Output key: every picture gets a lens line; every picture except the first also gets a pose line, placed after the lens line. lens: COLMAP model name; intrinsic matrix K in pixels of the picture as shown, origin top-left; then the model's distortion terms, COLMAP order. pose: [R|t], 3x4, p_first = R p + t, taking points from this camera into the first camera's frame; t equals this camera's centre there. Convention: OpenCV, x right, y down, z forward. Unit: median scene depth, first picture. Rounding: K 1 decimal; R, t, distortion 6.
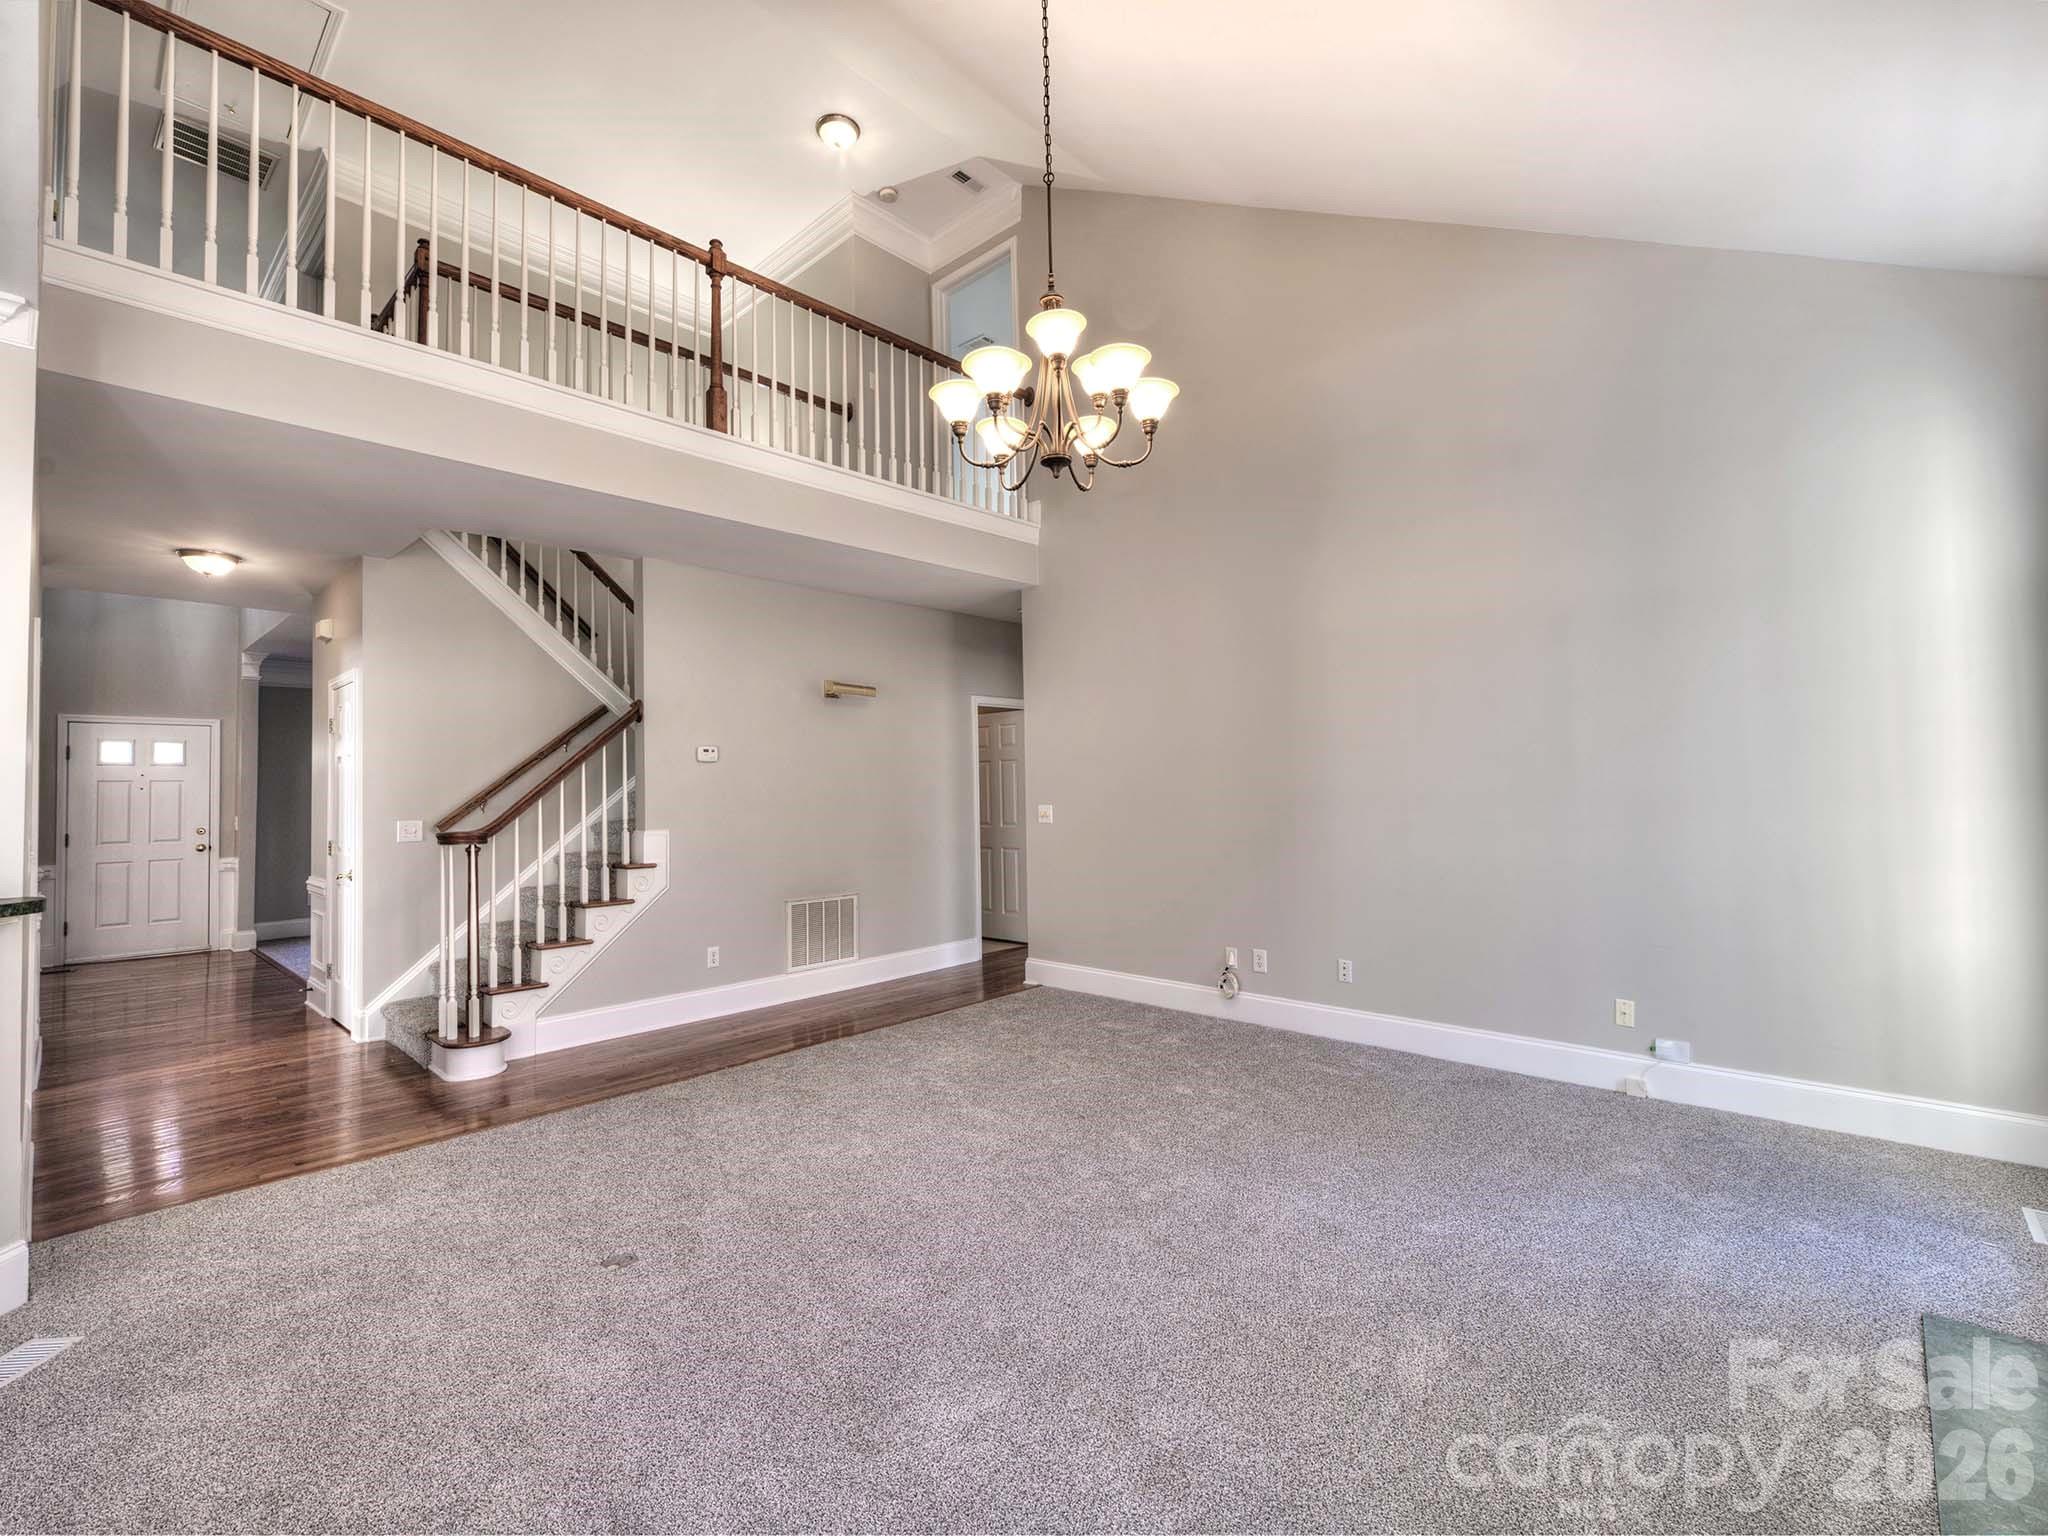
lens RADIAL K [[911.4, 0, 1015.2], [0, 911.4, 757.8], [0, 0, 1]] dist [0.004883, -0.001639]
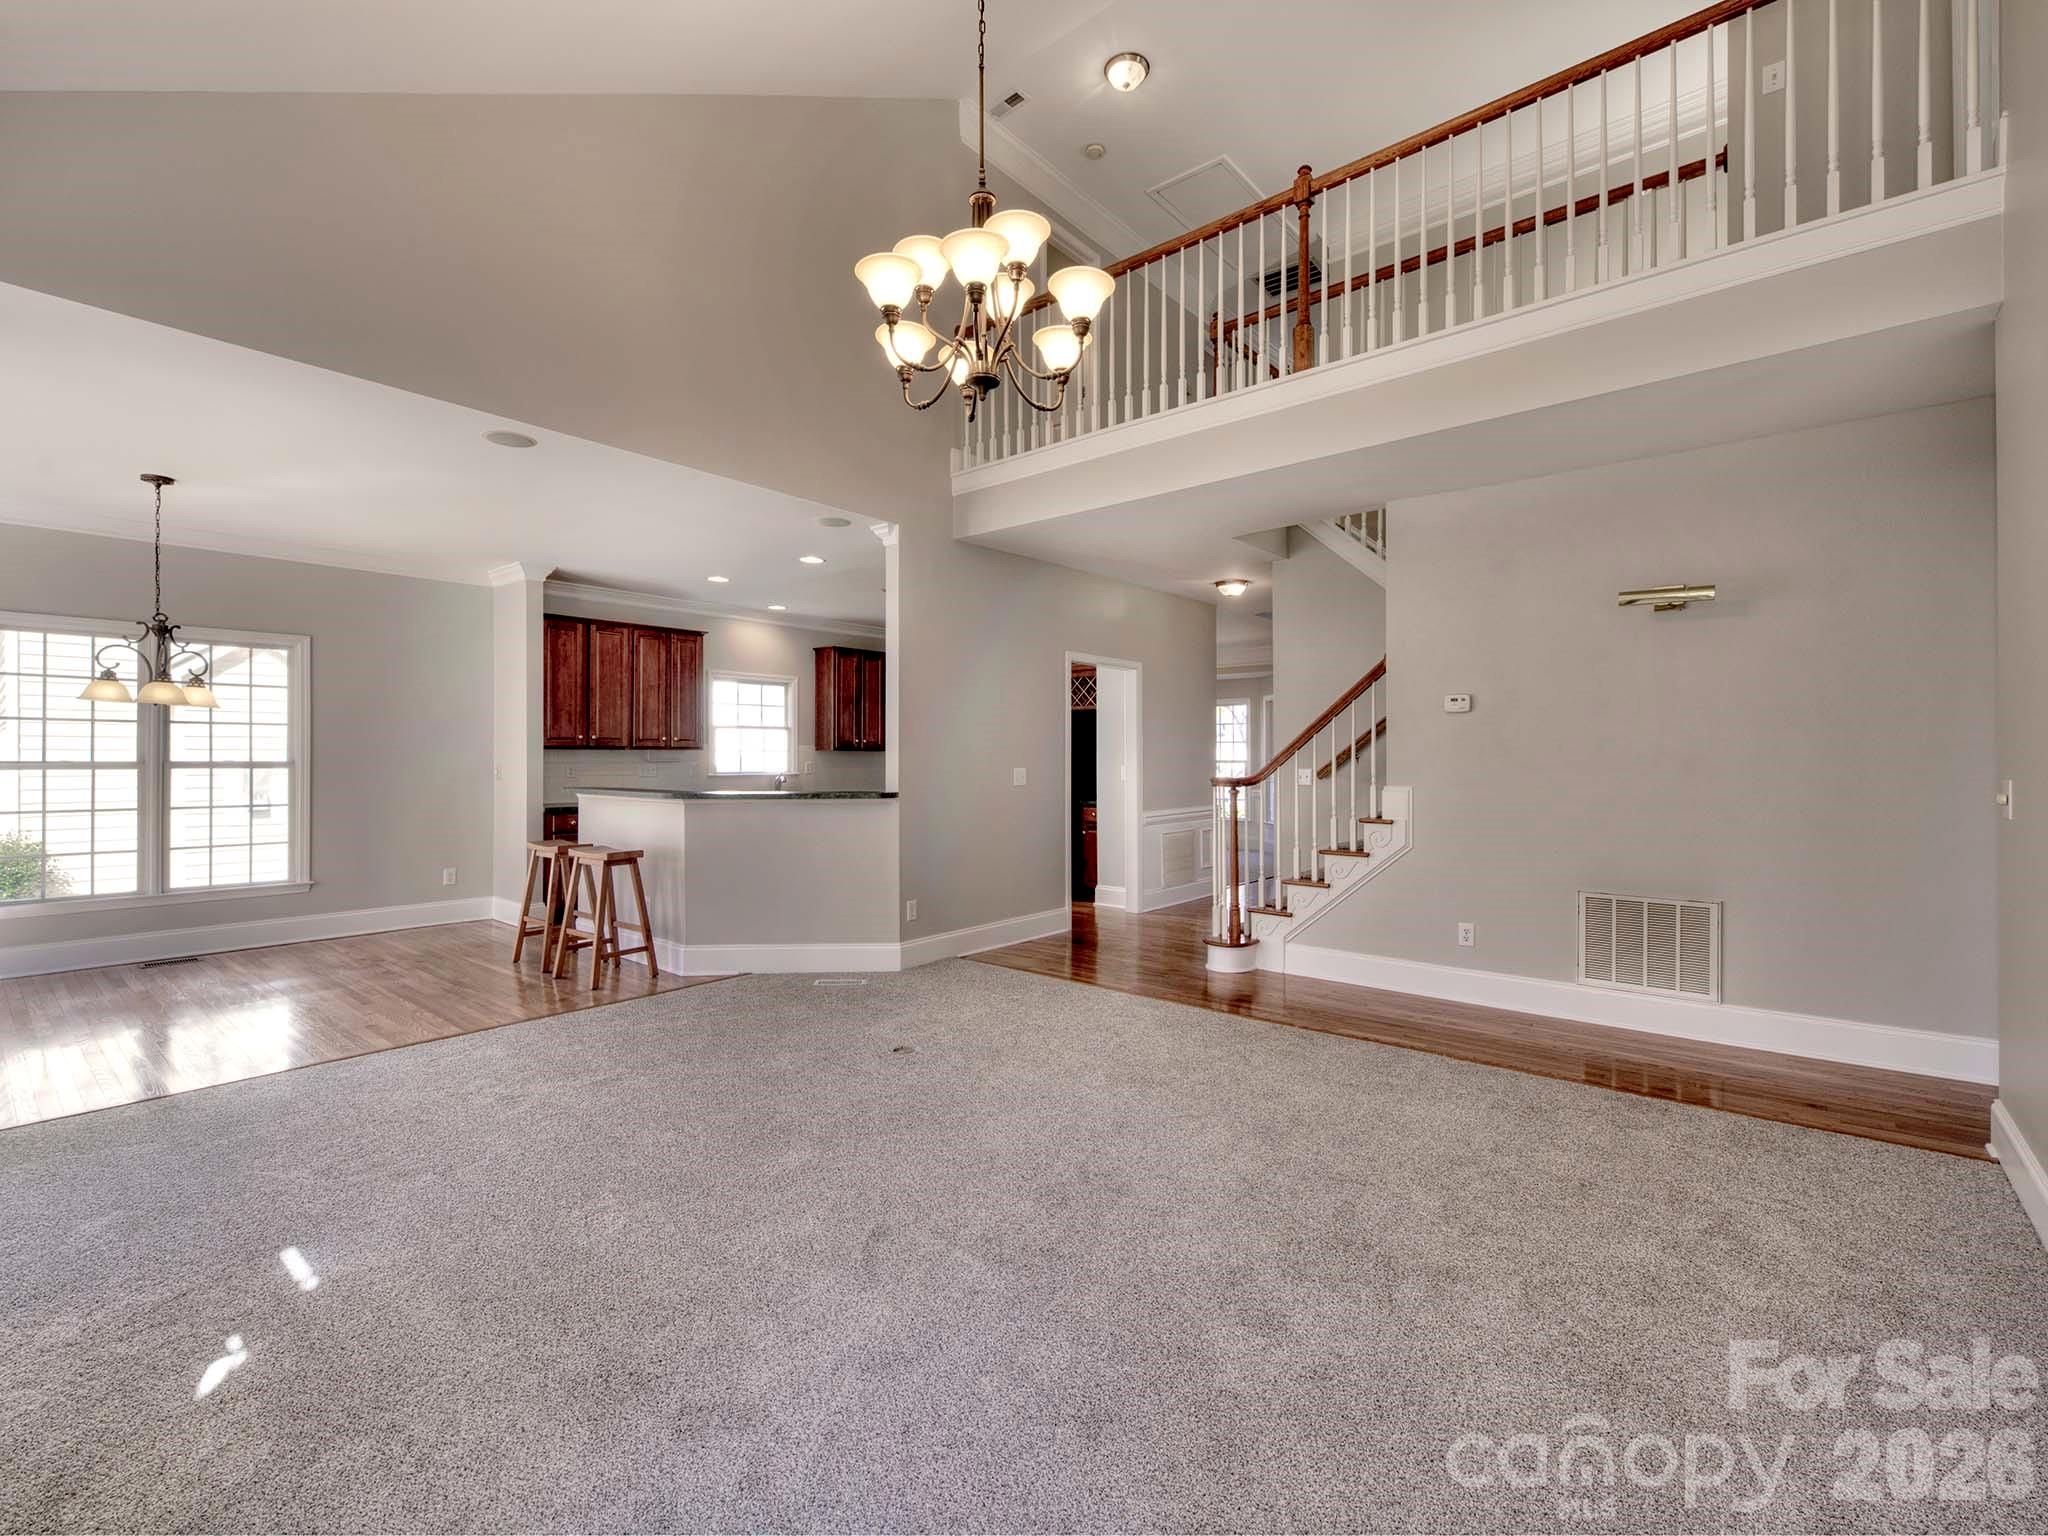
lens RADIAL K [[911.4, 0, 1035.8], [0, 911.4, 761.7], [0, 0, 1]] dist [0.004883, -0.001639]
pose [[0.074160, 0.027527, -0.996866, 0.565498], [0.035863, 0.998899, 0.030251, 0.010769], [0.996601, -0.037994, 0.073092, 0.579294]]
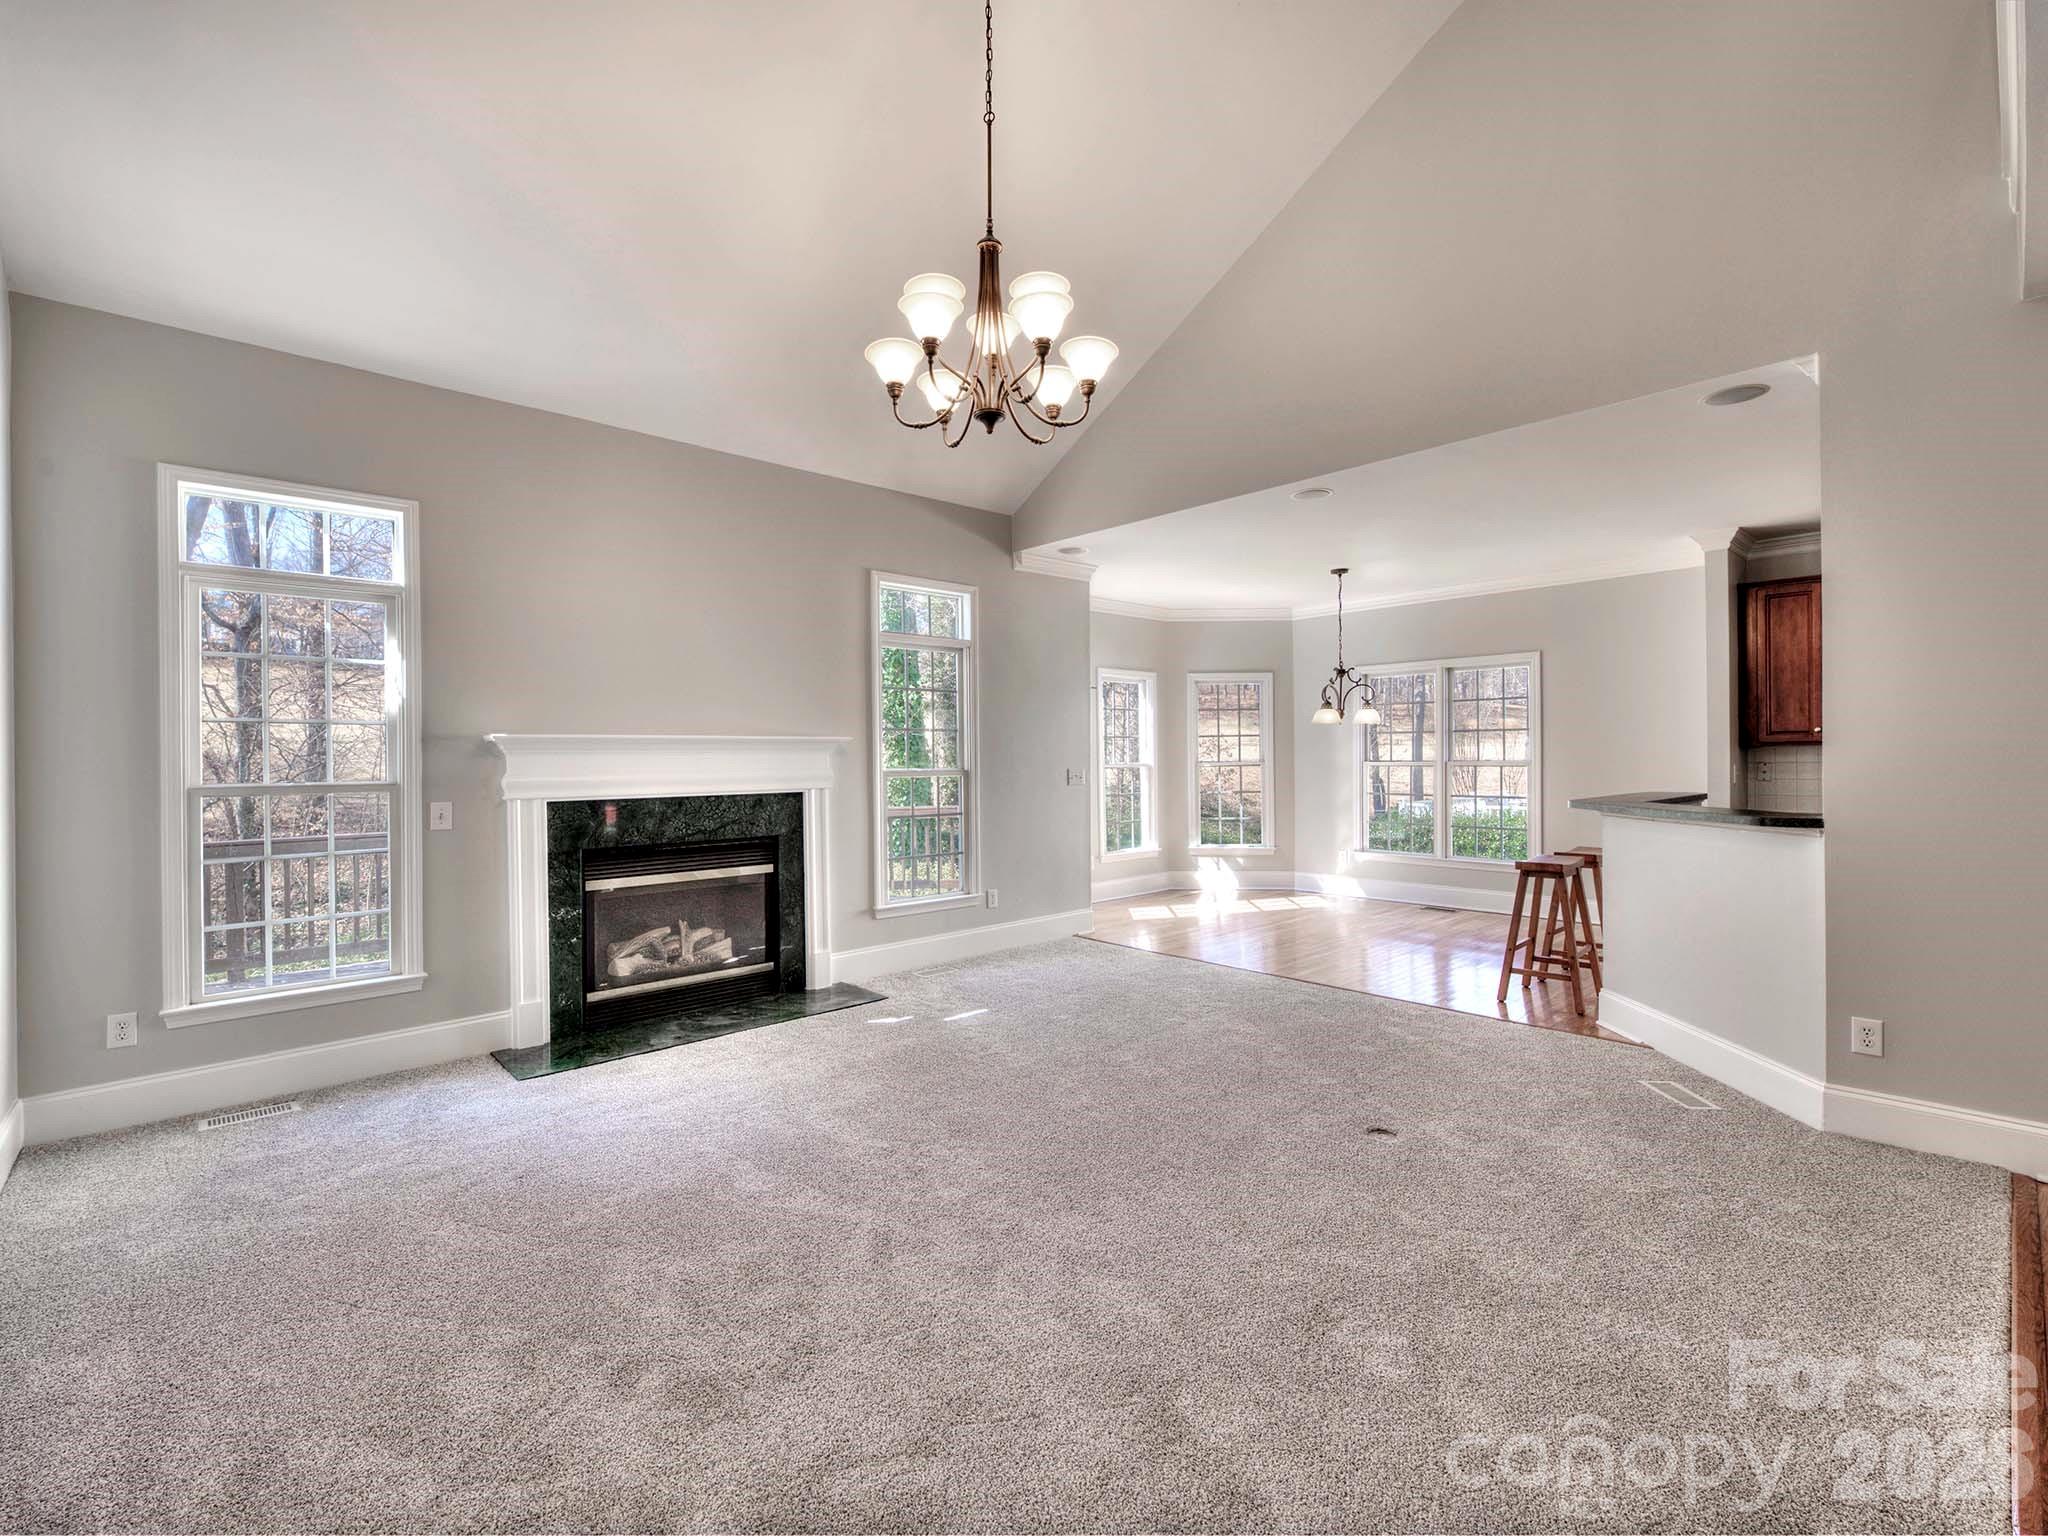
lens RADIAL K [[911.4, 0, 1024.2], [0, 911.4, 759.4], [0, 0, 1]] dist [0.004883, -0.001639]
pose [[-0.997609, 0.027183, 0.063542, -0.024480], [0.024457, 0.998763, -0.043285, 0.050079], [-0.064640, -0.041628, -0.997040, 1.144930]]
